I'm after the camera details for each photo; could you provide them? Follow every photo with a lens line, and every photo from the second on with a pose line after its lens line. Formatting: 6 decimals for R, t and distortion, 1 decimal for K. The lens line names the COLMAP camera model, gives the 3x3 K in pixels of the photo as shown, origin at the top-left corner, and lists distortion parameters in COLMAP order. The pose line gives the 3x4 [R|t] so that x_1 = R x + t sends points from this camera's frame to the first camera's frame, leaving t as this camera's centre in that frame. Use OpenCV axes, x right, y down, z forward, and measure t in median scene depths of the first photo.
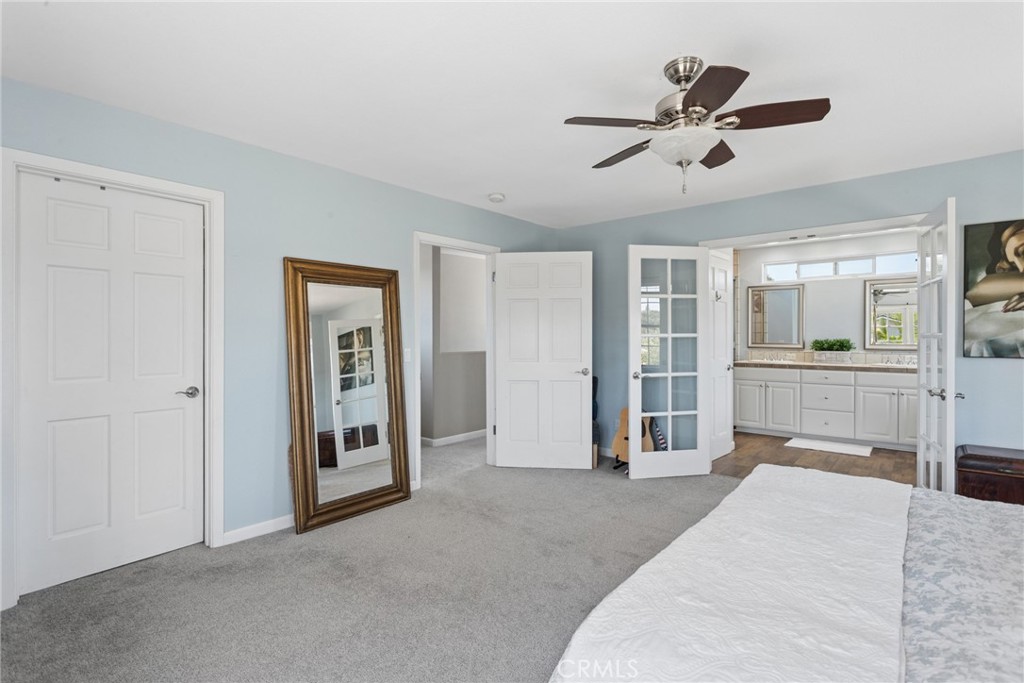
lens RADIAL K [[494.0, 0, 515.8], [0, 494.0, 339.5], [0, 0, 1]] dist [-0.014050, 0.001757]
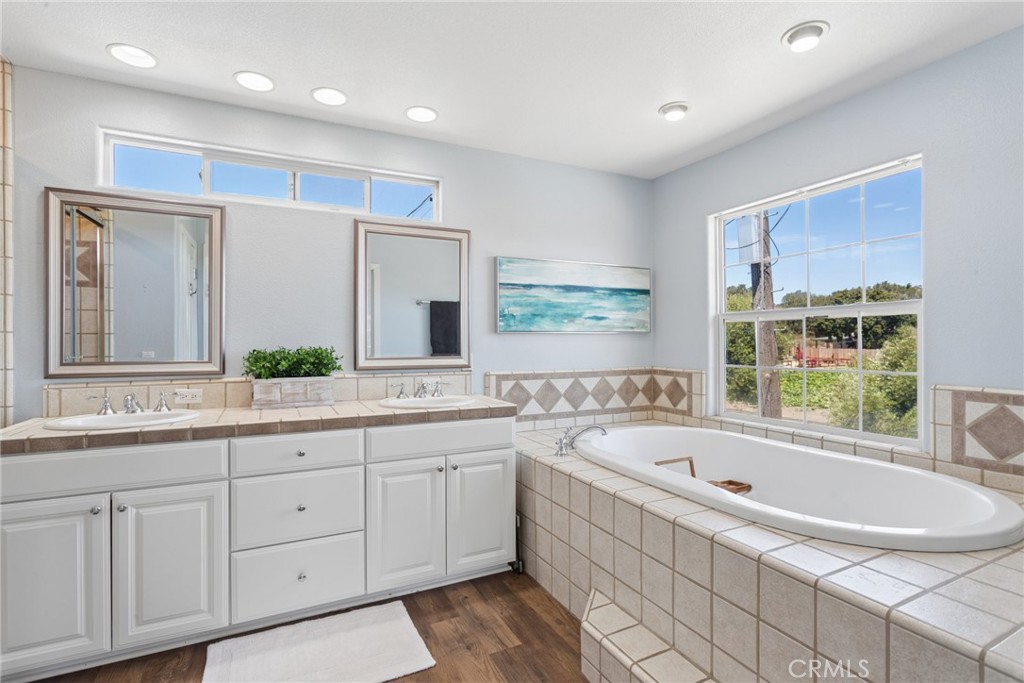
lens RADIAL K [[494.0, 0, 508.1], [0, 494.0, 340.1], [0, 0, 1]] dist [-0.014050, 0.001757]
pose [[0.400294, 0.005364, 0.916371, 0.334078], [0.010041, 0.999897, -0.010239, -0.001381], [-0.916332, 0.013299, 0.400199, 0.664999]]
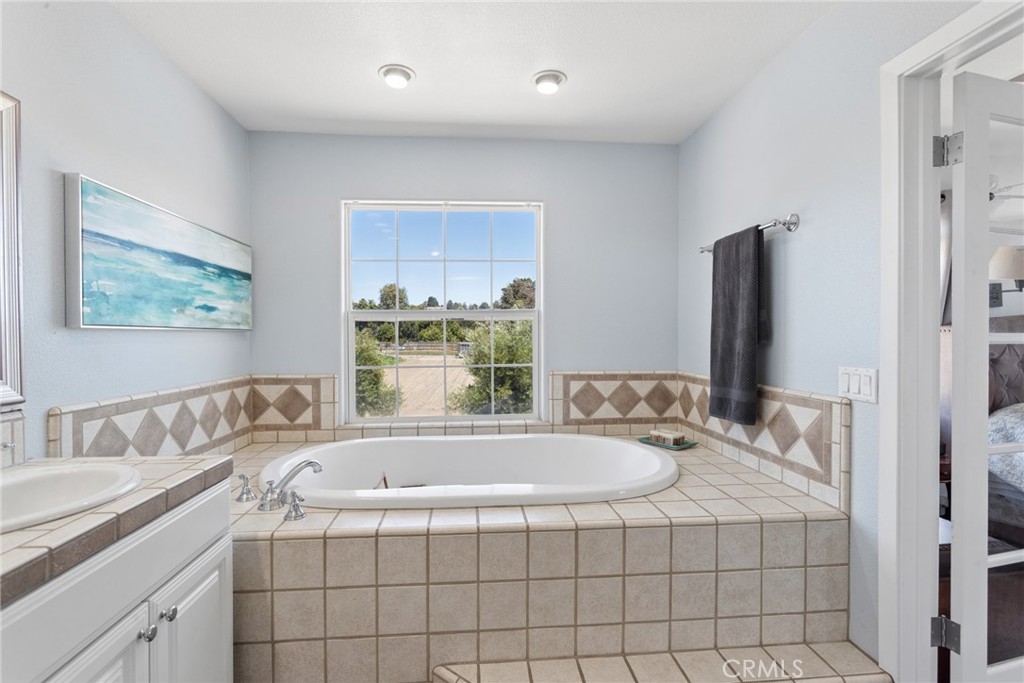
lens RADIAL K [[494.0, 0, 512.1], [0, 494.0, 338.7], [0, 0, 1]] dist [-0.014050, 0.001757]
pose [[-0.715587, 0.005445, 0.698502, 0.436134], [0.014856, 0.999862, 0.007425, -0.005969], [-0.698365, 0.015690, -0.715569, 0.858606]]
